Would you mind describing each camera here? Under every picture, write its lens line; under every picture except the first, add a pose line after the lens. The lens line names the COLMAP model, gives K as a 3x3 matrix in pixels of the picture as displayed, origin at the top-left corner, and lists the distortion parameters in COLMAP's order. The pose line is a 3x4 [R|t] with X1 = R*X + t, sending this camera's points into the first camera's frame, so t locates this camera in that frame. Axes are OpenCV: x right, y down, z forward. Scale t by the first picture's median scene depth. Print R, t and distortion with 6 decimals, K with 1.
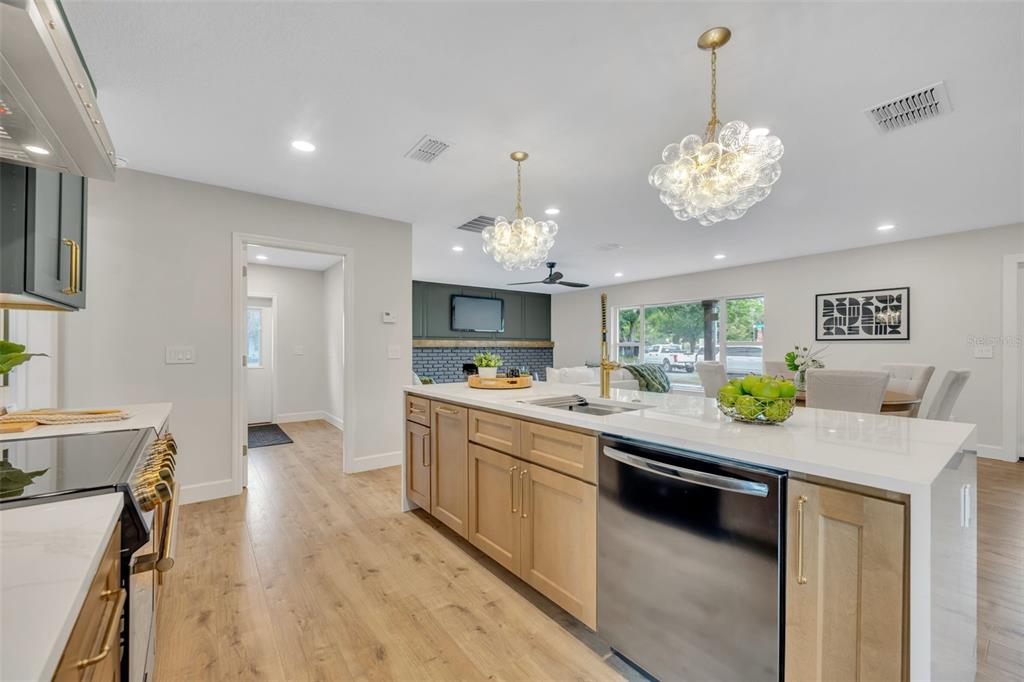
lens RADIAL K [[408.9, 0, 504.4], [0, 408.9, 345.4], [0, 0, 1]] dist [0.000086, 0.000105]
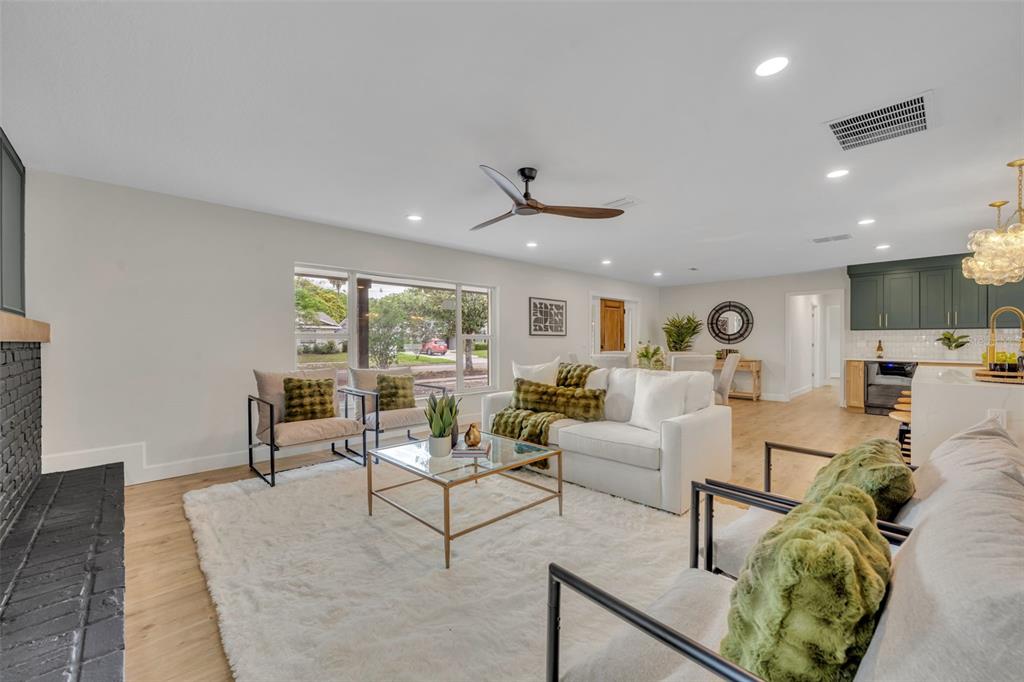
lens RADIAL K [[408.9, 0, 504.4], [0, 408.9, 345.4], [0, 0, 1]] dist [0.000086, 0.000105]
pose [[-0.096870, -0.009222, 0.995254, -0.447957], [-0.006804, 0.999940, 0.008603, 0.008738], [-0.995274, -0.005938, -0.096927, 1.259975]]
